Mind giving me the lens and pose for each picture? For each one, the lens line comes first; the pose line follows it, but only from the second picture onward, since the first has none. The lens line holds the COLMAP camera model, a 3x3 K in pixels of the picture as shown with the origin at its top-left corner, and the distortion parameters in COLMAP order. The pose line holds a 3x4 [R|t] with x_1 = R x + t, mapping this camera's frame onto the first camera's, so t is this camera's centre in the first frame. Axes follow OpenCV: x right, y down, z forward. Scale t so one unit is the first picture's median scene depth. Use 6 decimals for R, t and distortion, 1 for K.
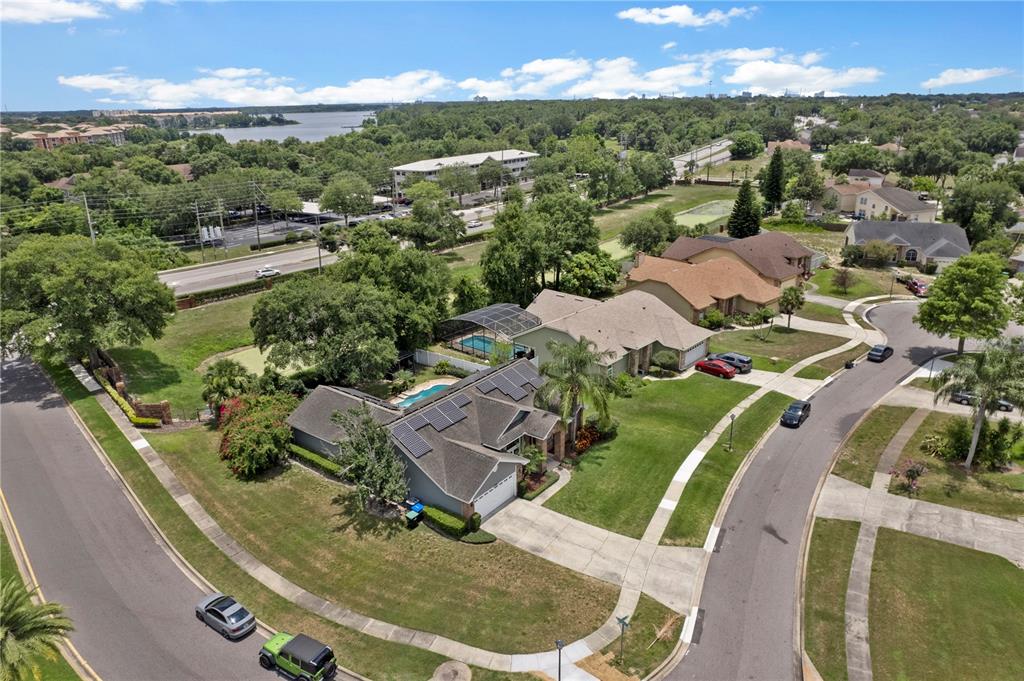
lens RADIAL K [[671.3, 0, 512.0], [0, 671.3, 340.5], [0, 0, 1]] dist [-0.080883, 0.070672]
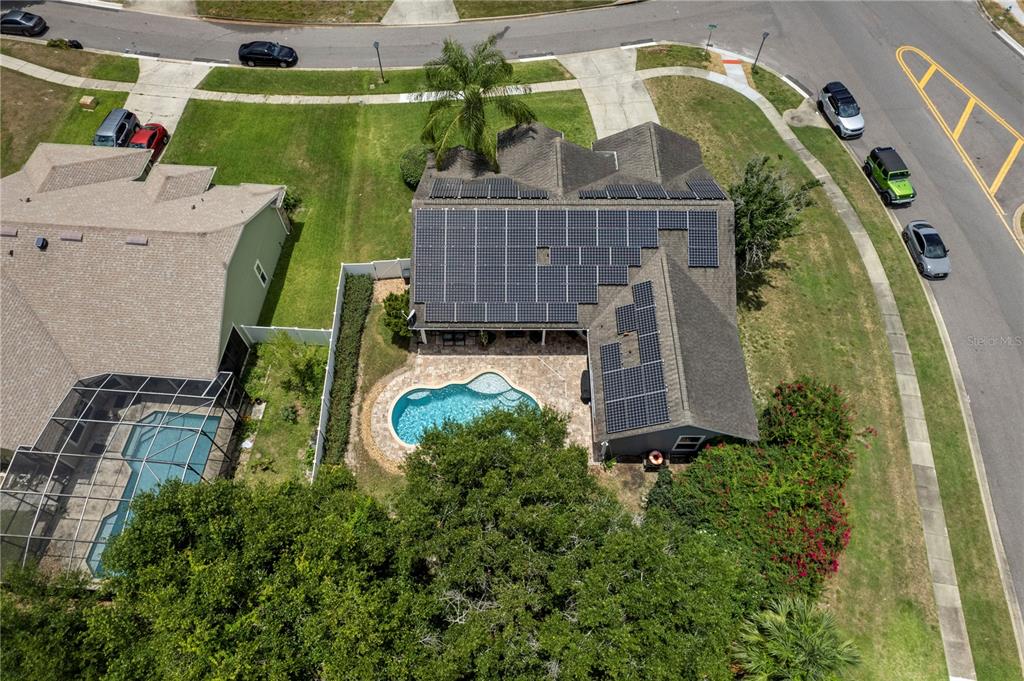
lens RADIAL K [[644.8, 0, 507.5], [0, 644.8, 352.5], [0, 0, 1]] dist [-0.077848, 0.070392]
pose [[-0.600730, -0.681013, 0.418742, -0.459116], [0.279702, 0.311645, 0.908099, -0.540786], [-0.748926, 0.662646, 0.003266, 1.307546]]
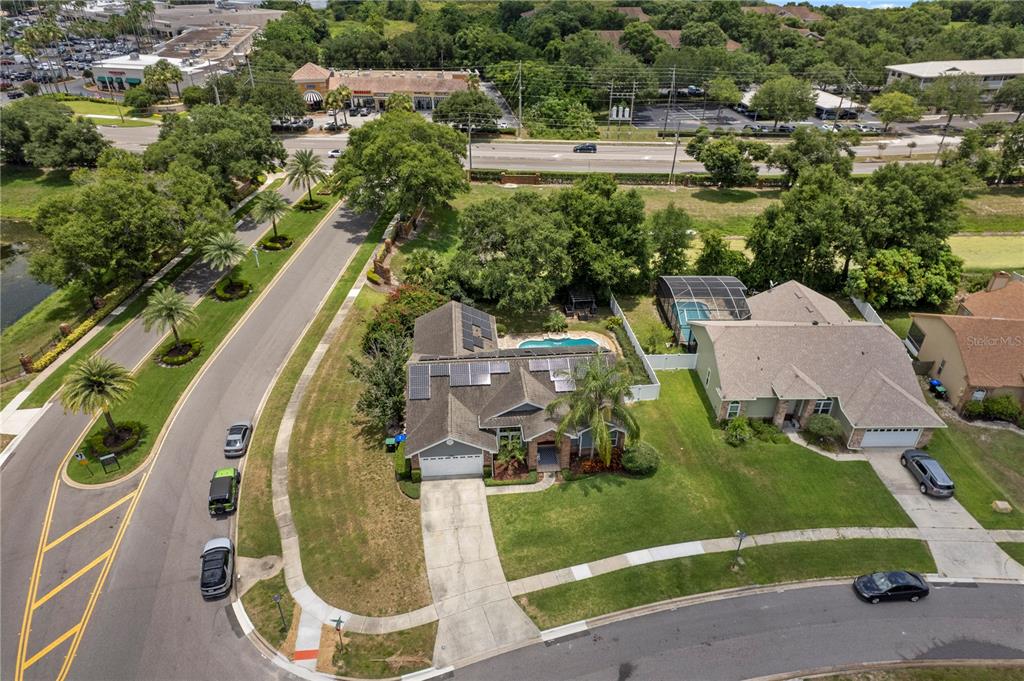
lens RADIAL K [[646.0, 0, 516.4], [0, 646.0, 352.8], [0, 0, 1]] dist [-0.078966, 0.072170]
pose [[0.678908, 0.413353, -0.606814, 0.592925], [-0.262696, 0.908511, 0.324958, -0.289107], [0.685620, -0.061209, 0.725382, 0.337047]]
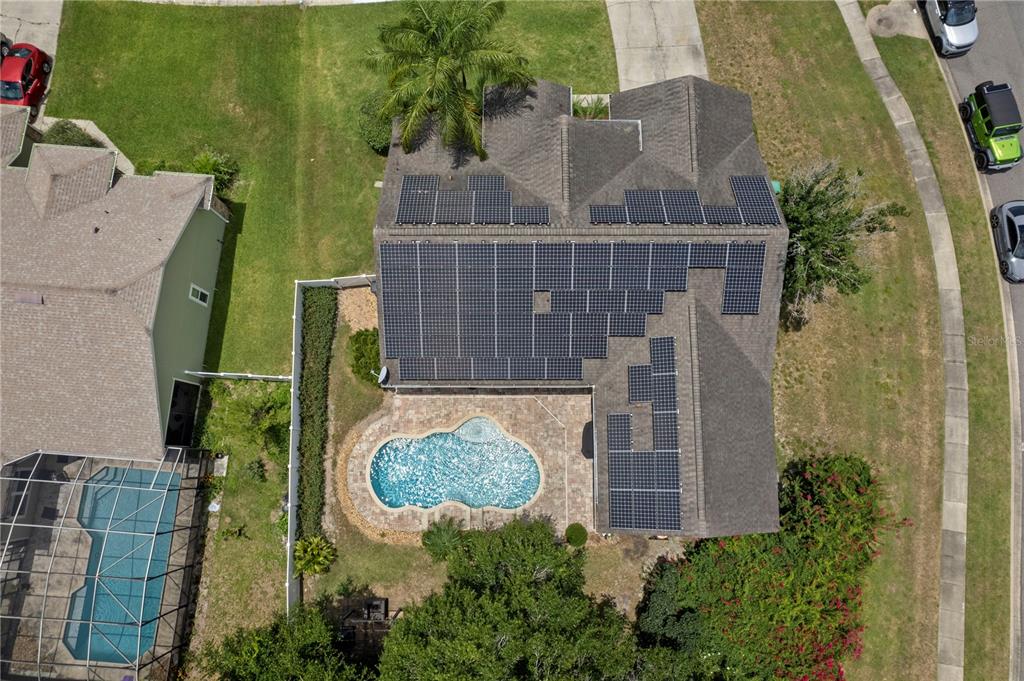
lens RADIAL K [[644.8, 0, 507.5], [0, 644.8, 352.5], [0, 0, 1]] dist [-0.077848, 0.070392]
pose [[-0.604335, -0.782066, 0.152158, -0.214794], [0.281691, -0.031092, 0.959001, -0.474494], [-0.745271, 0.622419, 0.239091, 1.122945]]
